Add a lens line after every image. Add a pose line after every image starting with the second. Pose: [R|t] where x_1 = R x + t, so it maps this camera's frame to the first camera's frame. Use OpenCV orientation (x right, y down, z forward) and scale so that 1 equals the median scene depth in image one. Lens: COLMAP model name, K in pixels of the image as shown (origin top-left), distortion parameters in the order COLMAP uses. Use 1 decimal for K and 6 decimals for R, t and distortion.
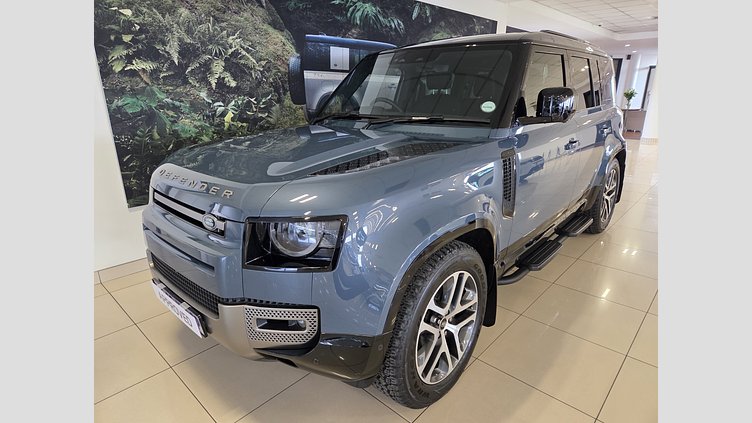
lens RADIAL K [[376.6, 0, 373.7], [0, 376.6, 209.1], [0, 0, 1]] dist [0.053172, -0.002726]
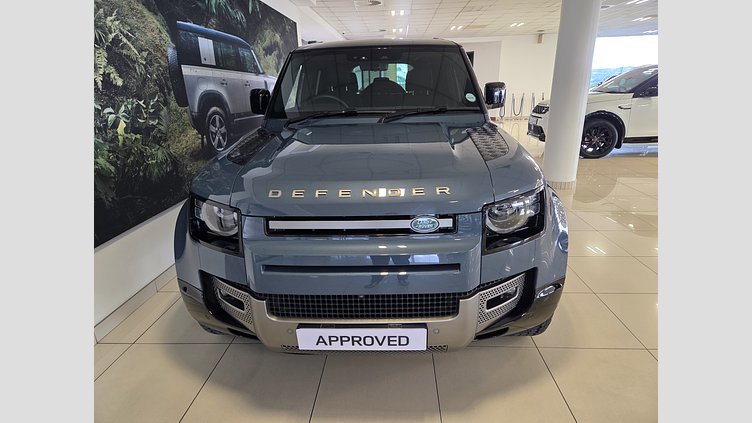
lens RADIAL K [[376.6, 0, 396.5], [0, 376.6, 193.2], [0, 0, 1]] dist [0.053172, -0.002726]
pose [[0.768777, -0.192286, 0.609924, -0.433031], [0.211373, 0.976527, 0.041437, -0.040243], [-0.603575, 0.097065, 0.791375, 0.116093]]
